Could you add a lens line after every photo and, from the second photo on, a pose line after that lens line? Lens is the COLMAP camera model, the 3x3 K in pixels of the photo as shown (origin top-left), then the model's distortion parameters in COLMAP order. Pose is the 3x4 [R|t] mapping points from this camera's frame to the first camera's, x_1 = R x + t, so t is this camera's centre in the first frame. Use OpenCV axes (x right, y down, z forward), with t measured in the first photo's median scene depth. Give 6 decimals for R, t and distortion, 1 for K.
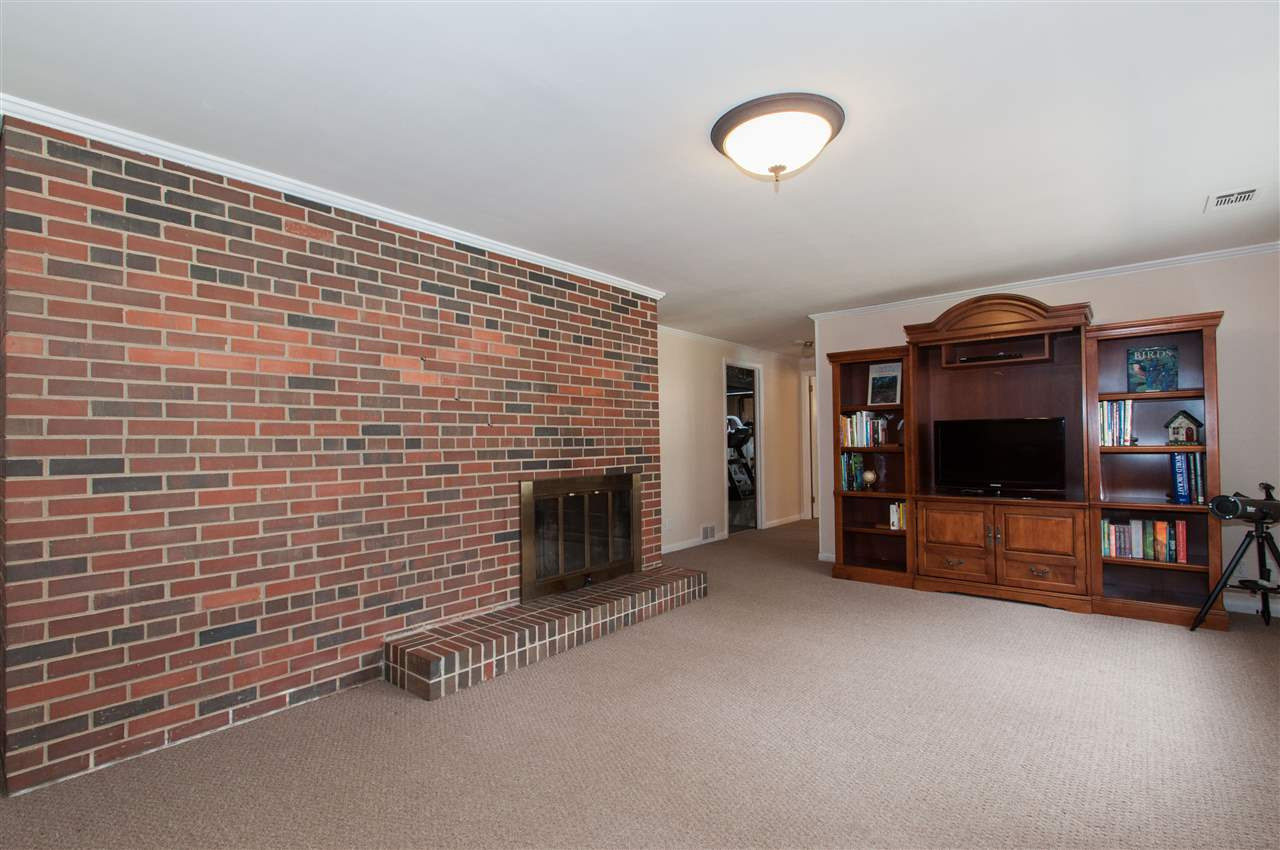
lens RADIAL K [[558.4, 0, 646.2], [0, 558.4, 432.1], [0, 0, 1]] dist [0.010026, 0.000173]
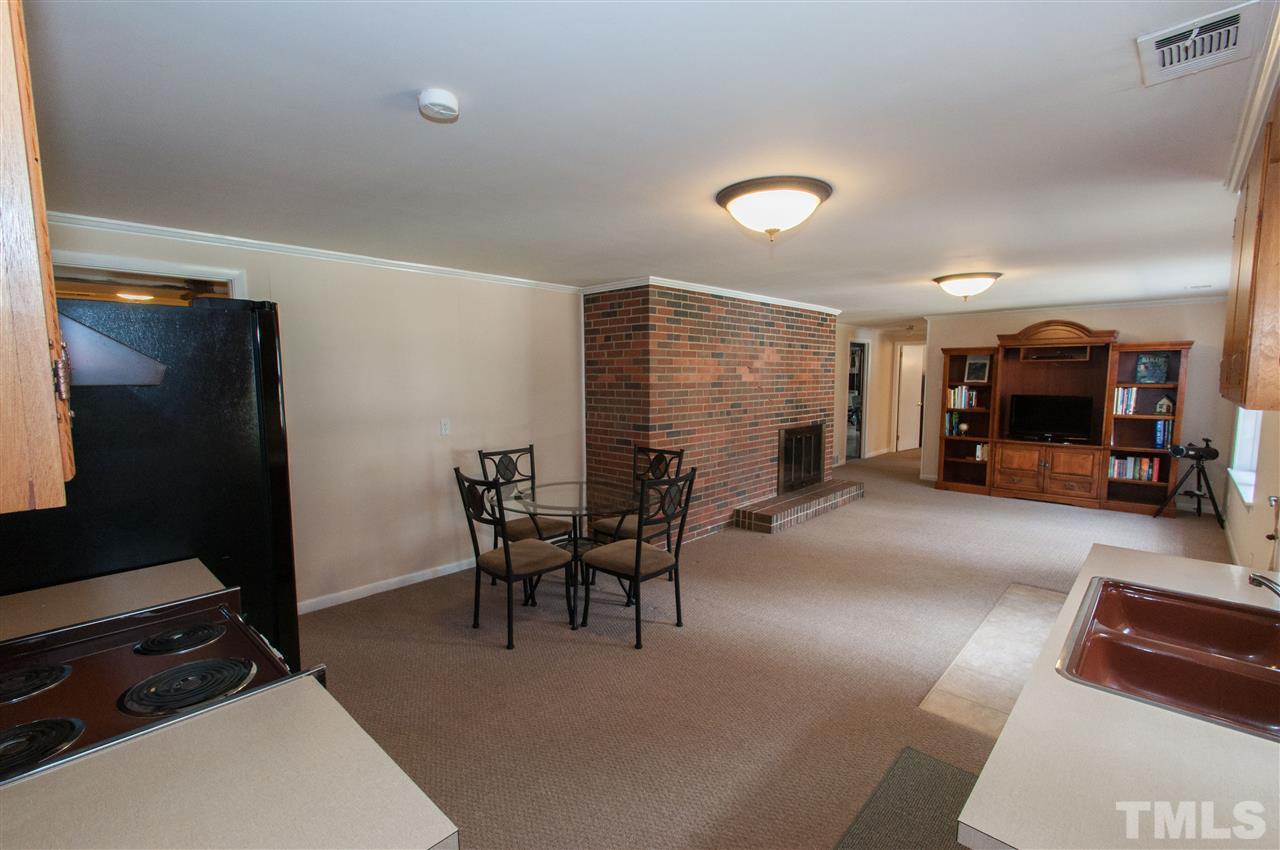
lens RADIAL K [[558.4, 0, 636.1], [0, 558.4, 422.3], [0, 0, 1]] dist [0.010026, 0.000173]
pose [[0.998833, 0.016398, -0.045421, -0.581314], [-0.011220, 0.993646, 0.111986, -0.128762], [0.046968, -0.111346, 0.992671, -0.788557]]
